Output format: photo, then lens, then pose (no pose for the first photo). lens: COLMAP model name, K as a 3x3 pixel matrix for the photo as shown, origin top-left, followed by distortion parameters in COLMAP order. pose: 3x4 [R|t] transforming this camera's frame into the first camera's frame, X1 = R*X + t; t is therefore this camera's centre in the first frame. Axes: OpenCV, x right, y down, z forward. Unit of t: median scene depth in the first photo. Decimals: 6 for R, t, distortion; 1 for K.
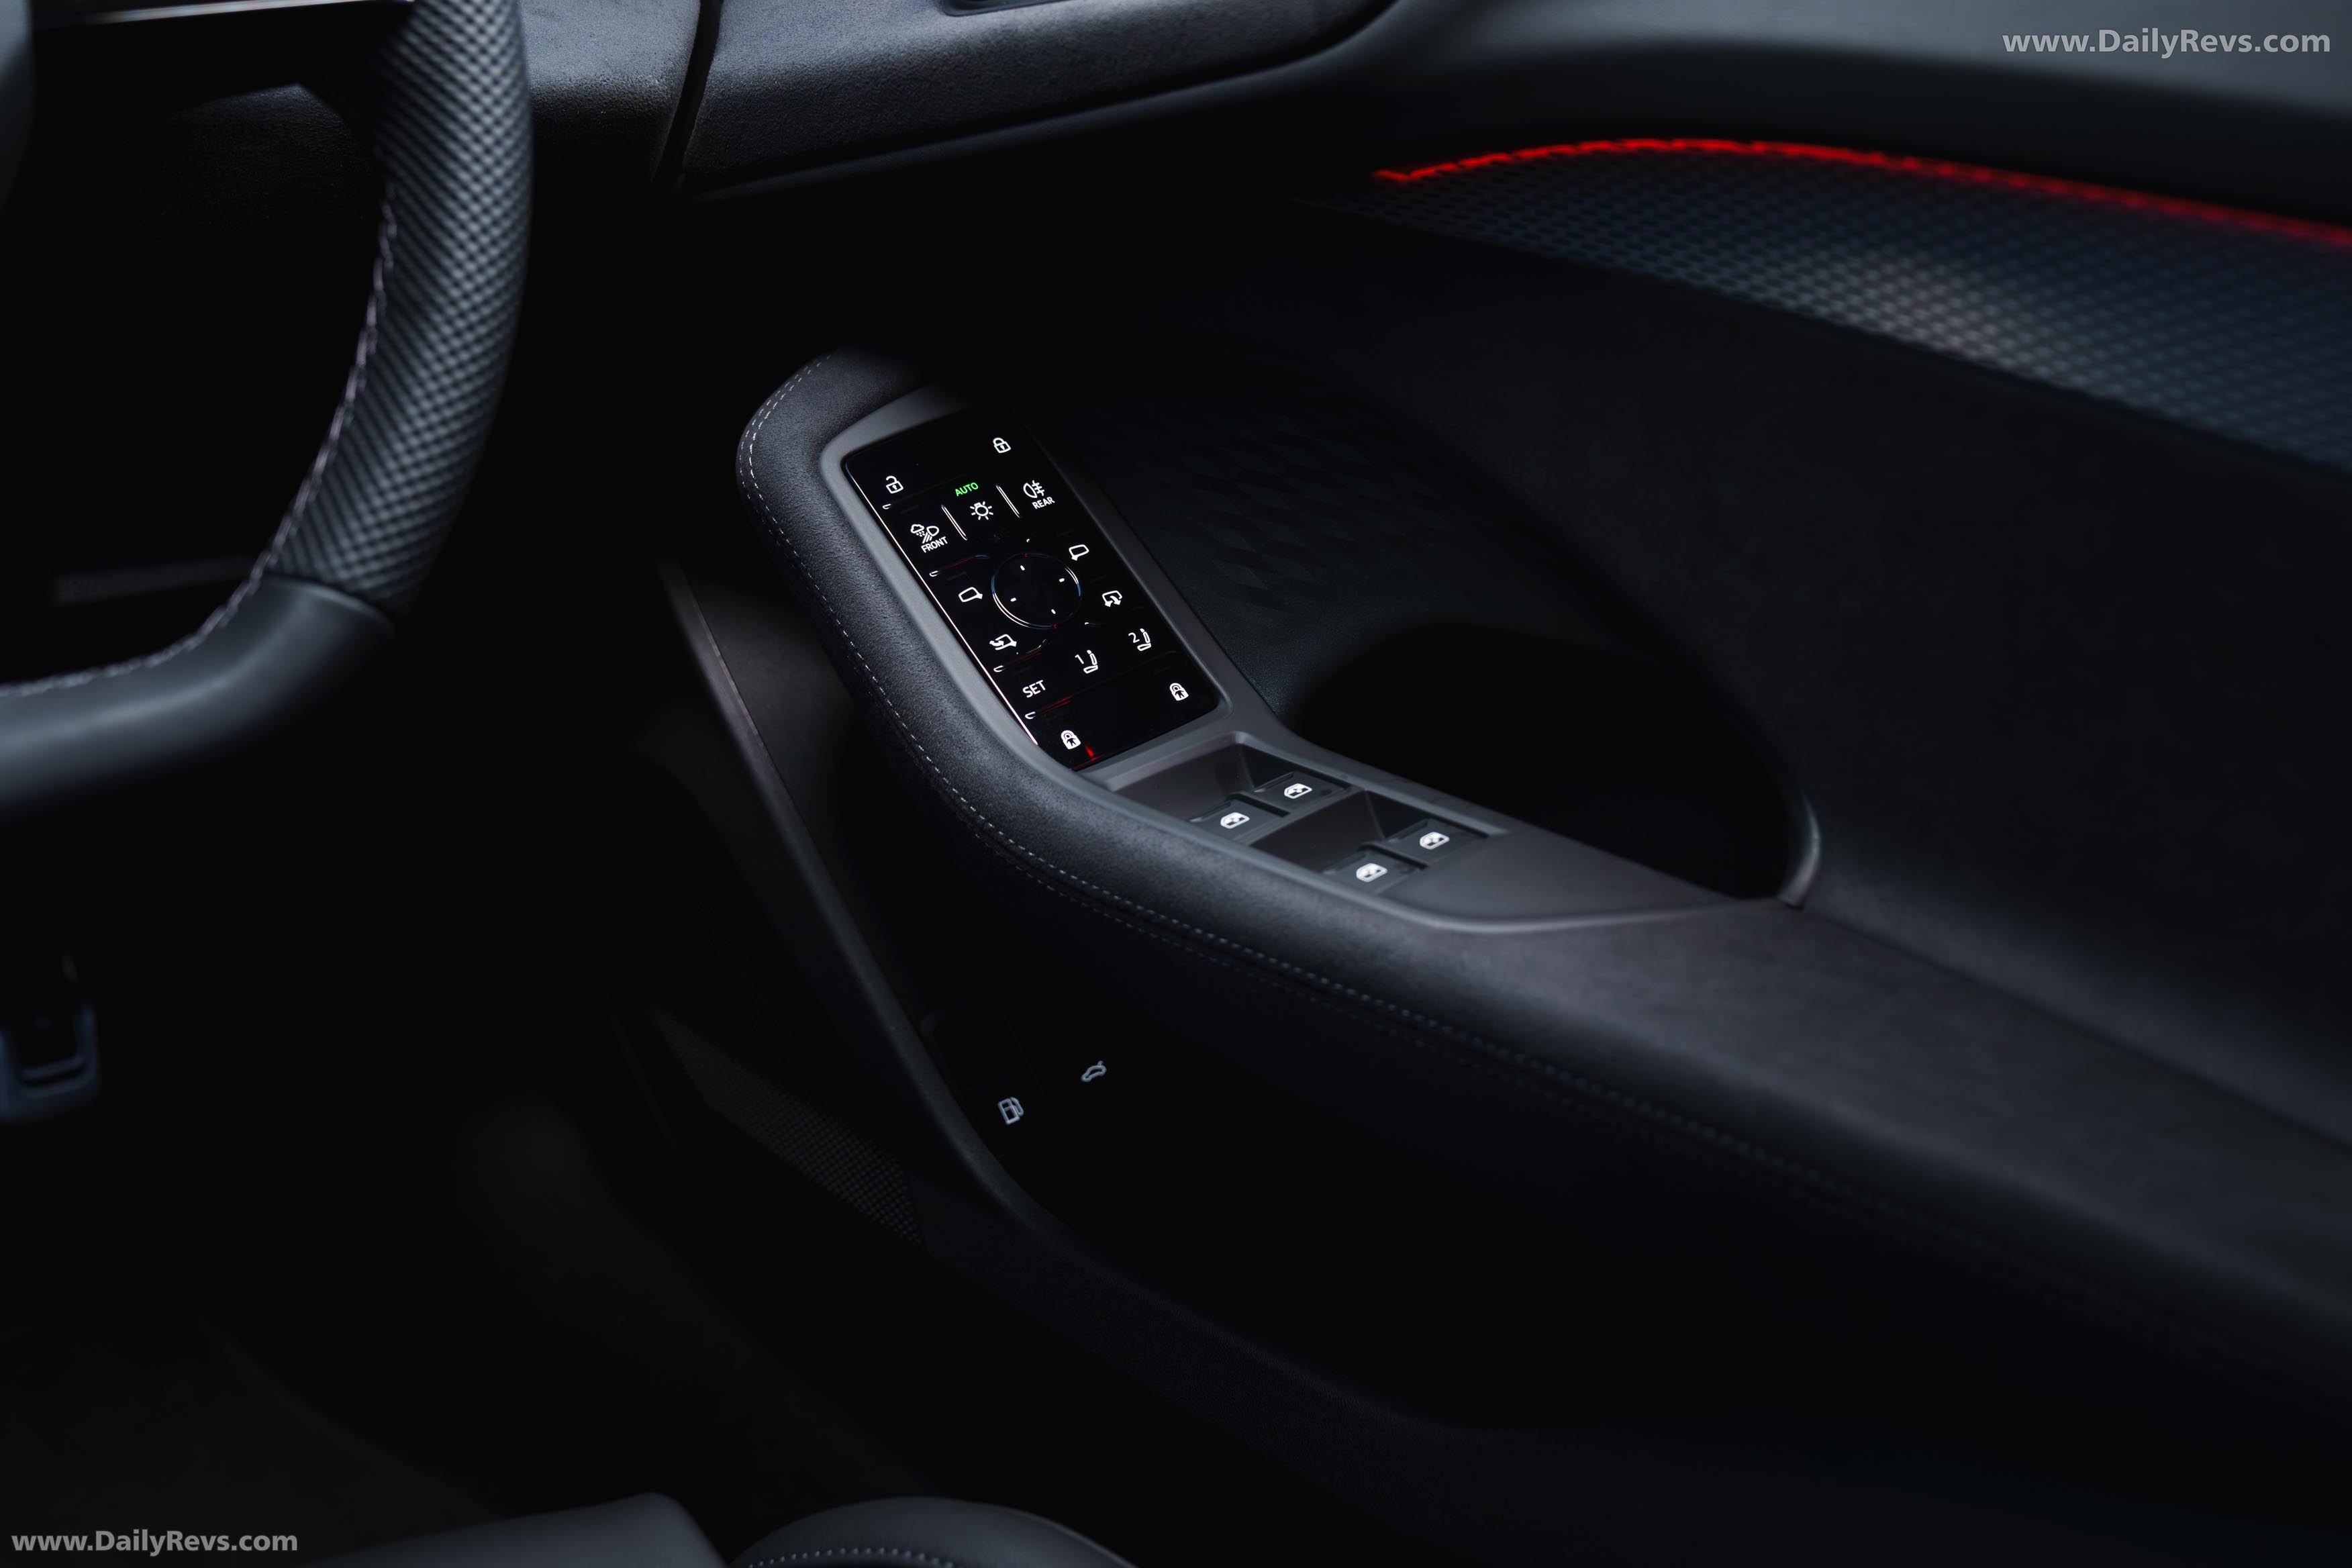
lens RADIAL K [[2668.8, 0, 1179.5], [0, 2668.8, 776.6], [0, 0, 1]] dist [0.019550, 0.000000]
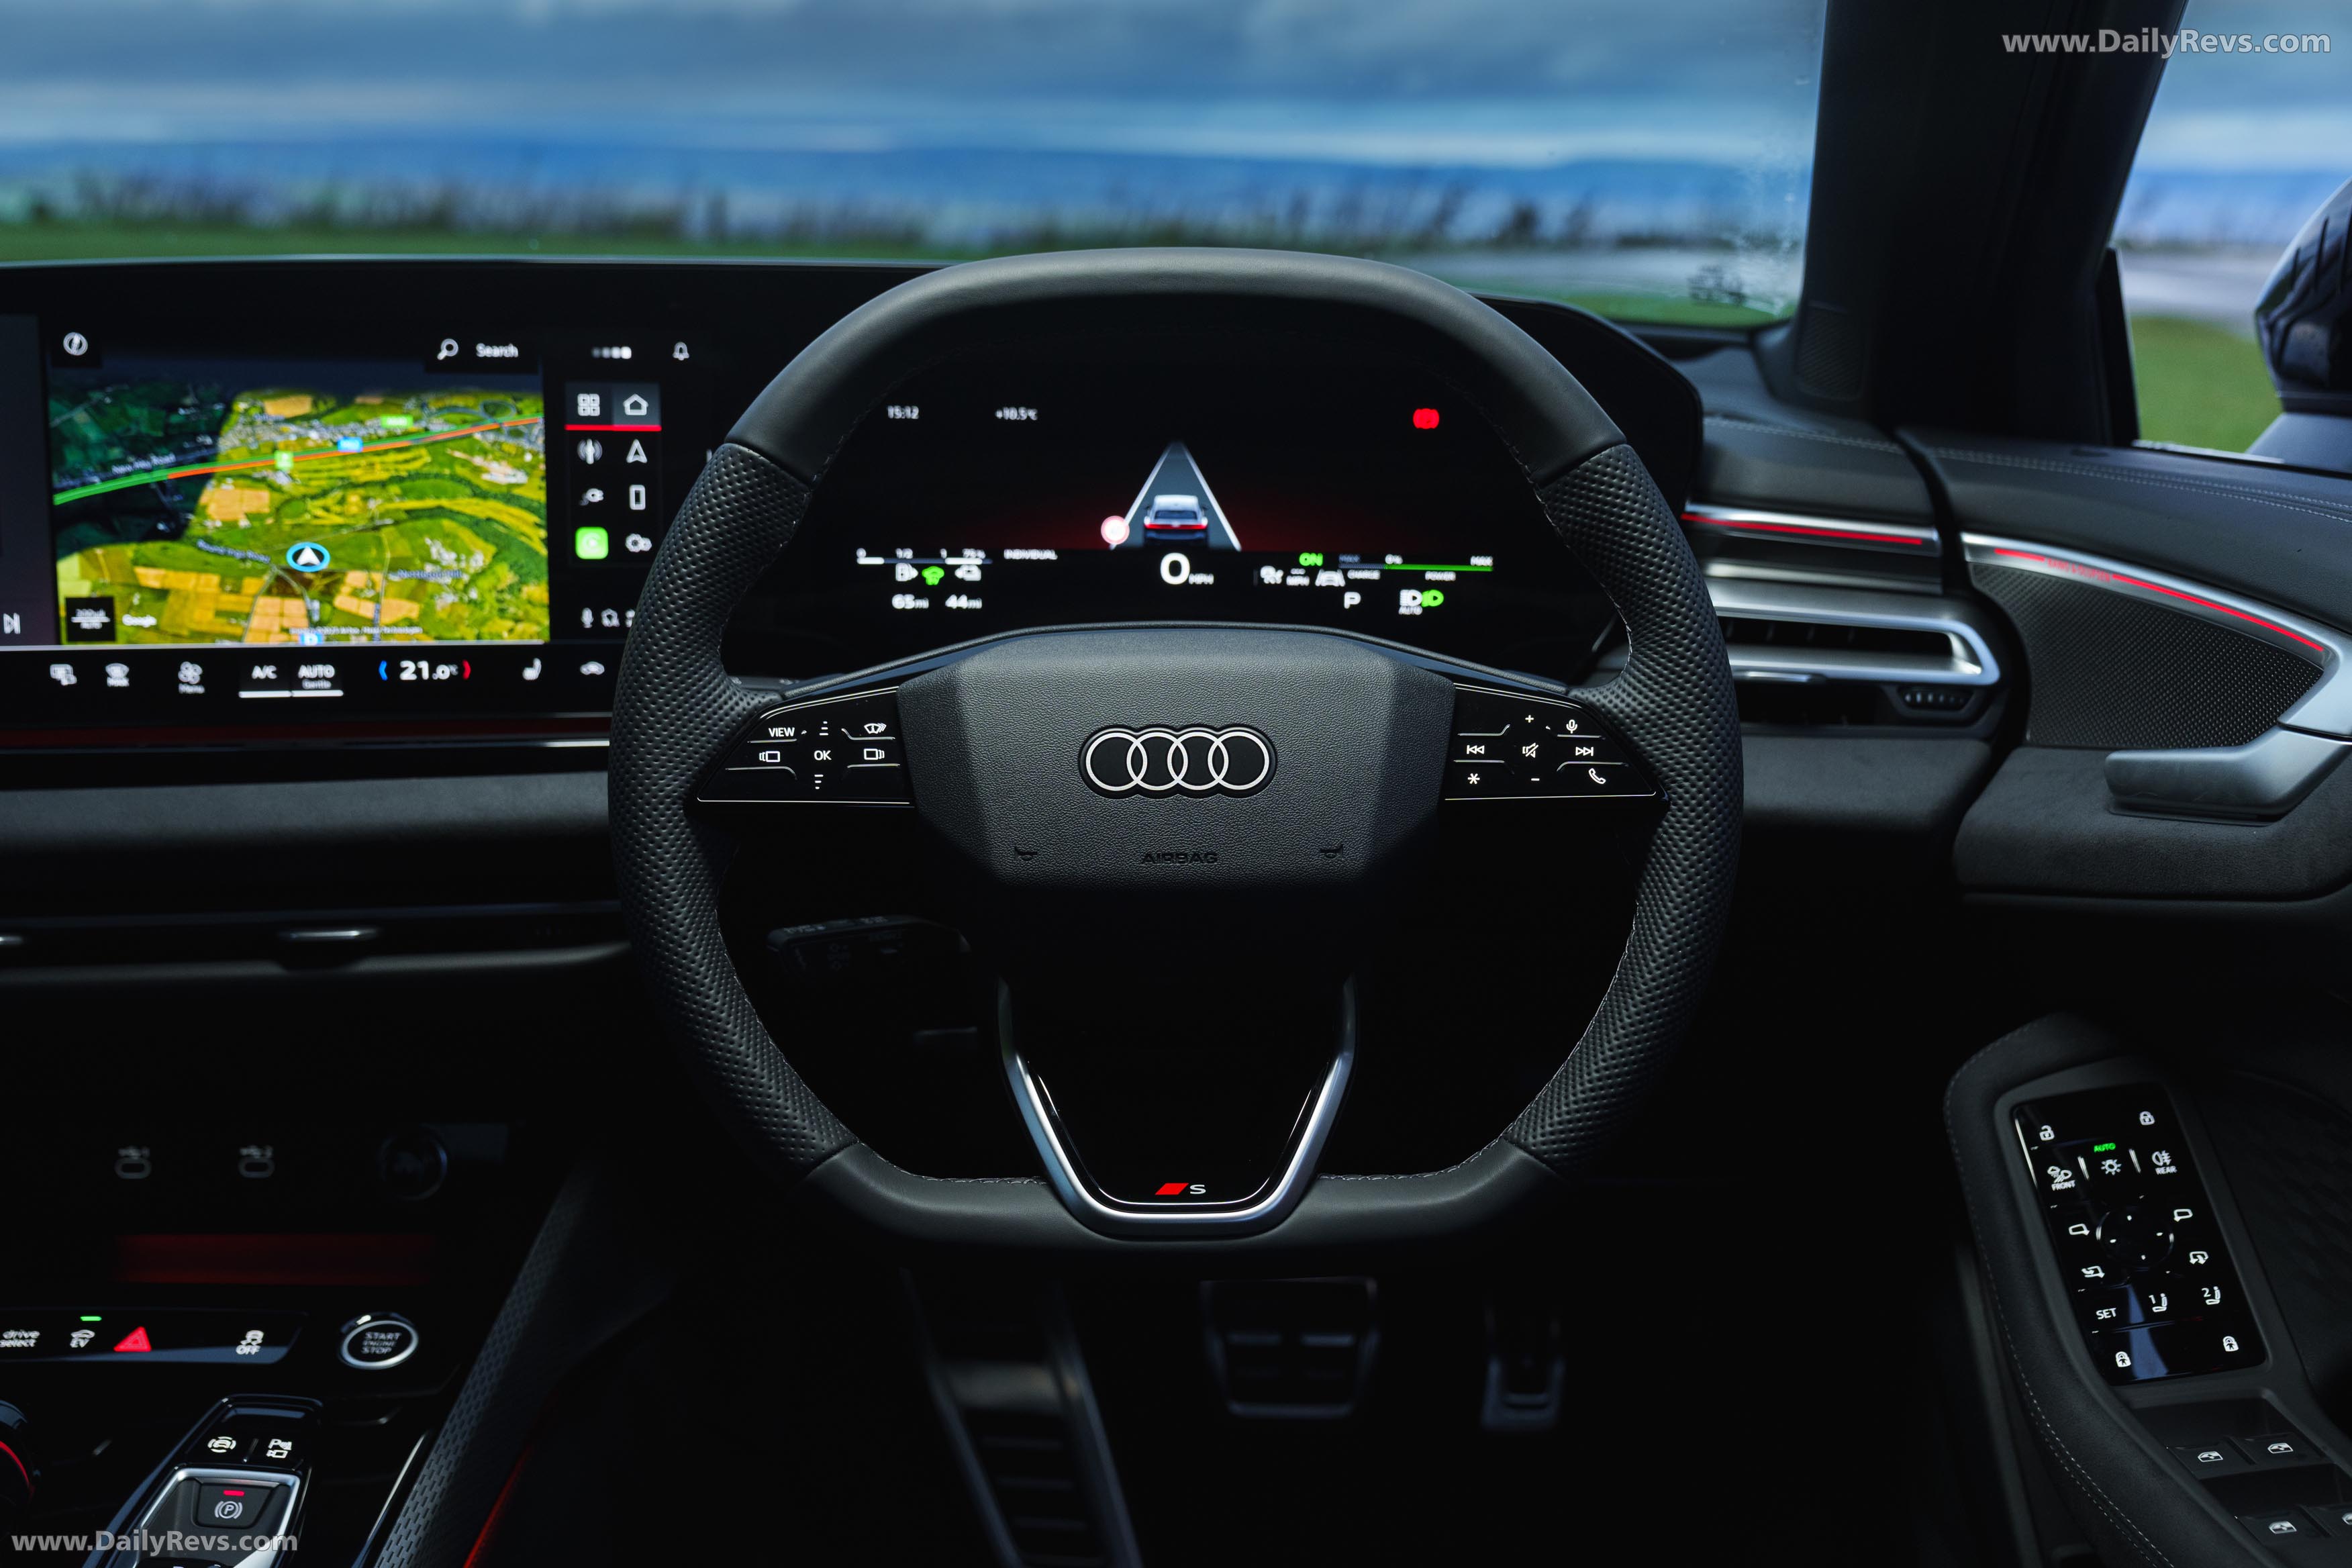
lens RADIAL K [[2551.5, 0, 1193.5], [0, 2551.5, 800.3], [0, 0, 1]] dist [-0.008337, 0.000000]
pose [[0.780170, 0.125797, -0.612789, 0.318200], [-0.214571, 0.973958, -0.073240, -0.087654], [0.587618, 0.188627, 0.786845, -0.273061]]
